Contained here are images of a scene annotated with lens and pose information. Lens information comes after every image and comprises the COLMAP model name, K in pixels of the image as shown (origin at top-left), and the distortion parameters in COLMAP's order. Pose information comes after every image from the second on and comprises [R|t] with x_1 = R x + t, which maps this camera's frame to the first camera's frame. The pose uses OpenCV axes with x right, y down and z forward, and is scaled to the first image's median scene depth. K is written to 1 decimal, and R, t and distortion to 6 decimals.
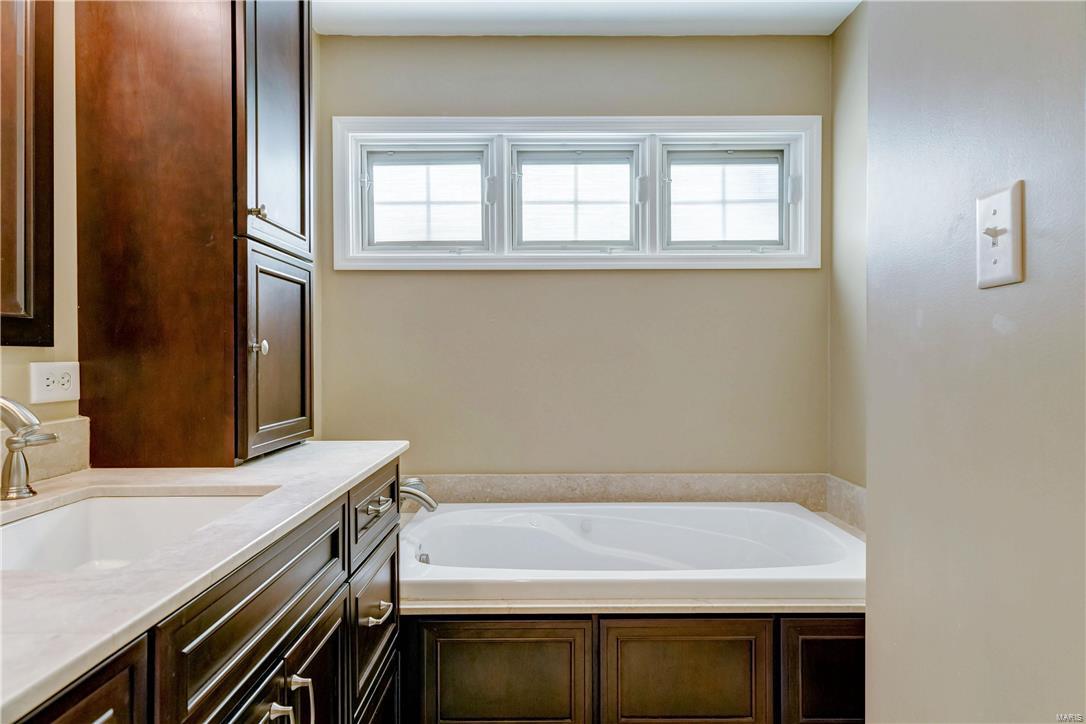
lens RADIAL K [[652.6, 0, 543.8], [0, 652.6, 361.5], [0, 0, 1]] dist [0.001898, 0.000550]
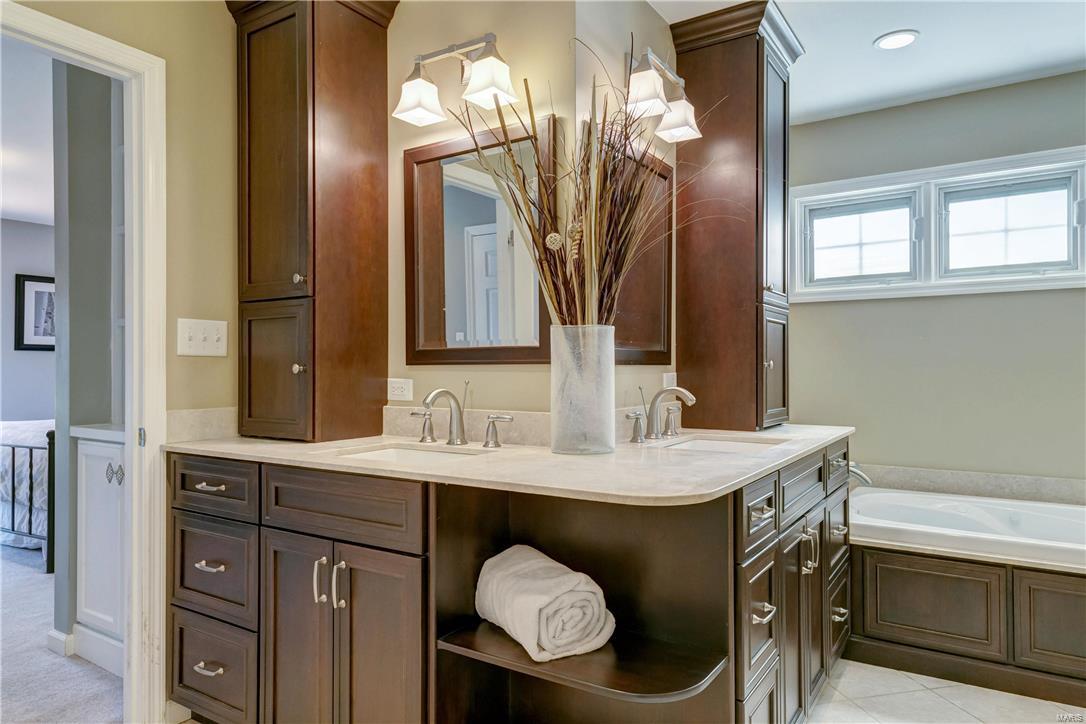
lens RADIAL K [[704.2, 0, 540.6], [0, 704.2, 367.0], [0, 0, 1]] dist [0.016150, 0.004377]
pose [[0.841699, -0.000152, -0.539946, 0.037837], [-0.003718, 0.999975, -0.006077, -0.000959], [0.539934, 0.007122, 0.841678, -0.478260]]
